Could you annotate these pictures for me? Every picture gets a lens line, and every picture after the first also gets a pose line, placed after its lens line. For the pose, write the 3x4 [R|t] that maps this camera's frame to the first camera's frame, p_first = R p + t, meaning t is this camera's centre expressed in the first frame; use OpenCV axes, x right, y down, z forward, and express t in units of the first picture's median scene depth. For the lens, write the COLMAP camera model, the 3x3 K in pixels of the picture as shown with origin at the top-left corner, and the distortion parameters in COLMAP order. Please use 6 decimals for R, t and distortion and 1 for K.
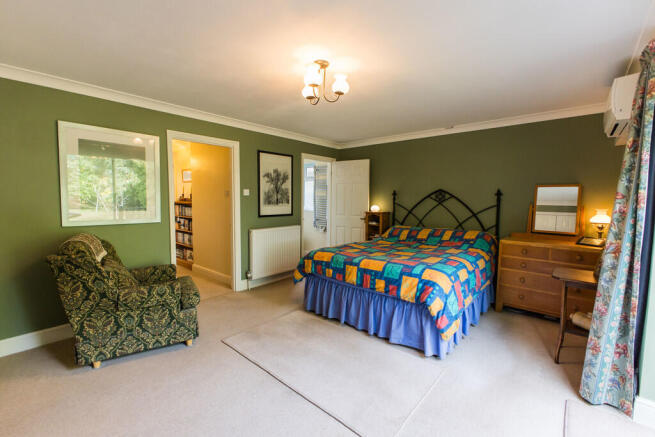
lens RADIAL K [[283.5, 0, 326.9], [0, 283.5, 215.9], [0, 0, 1]] dist [0.020739, -0.007465]
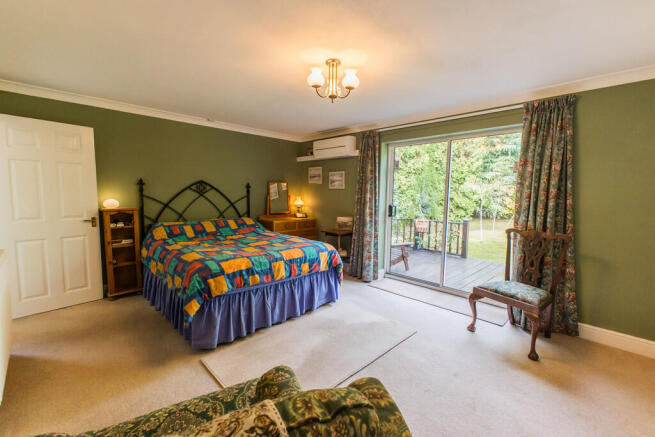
lens RADIAL K [[283.5, 0, 326.9], [0, 283.5, 215.9], [0, 0, 1]] dist [0.020739, -0.007465]
pose [[0.069790, -0.092873, 0.993229, -0.732203], [0.048653, 0.994789, 0.089600, -0.050743], [-0.996375, 0.042071, 0.073945, 0.650508]]
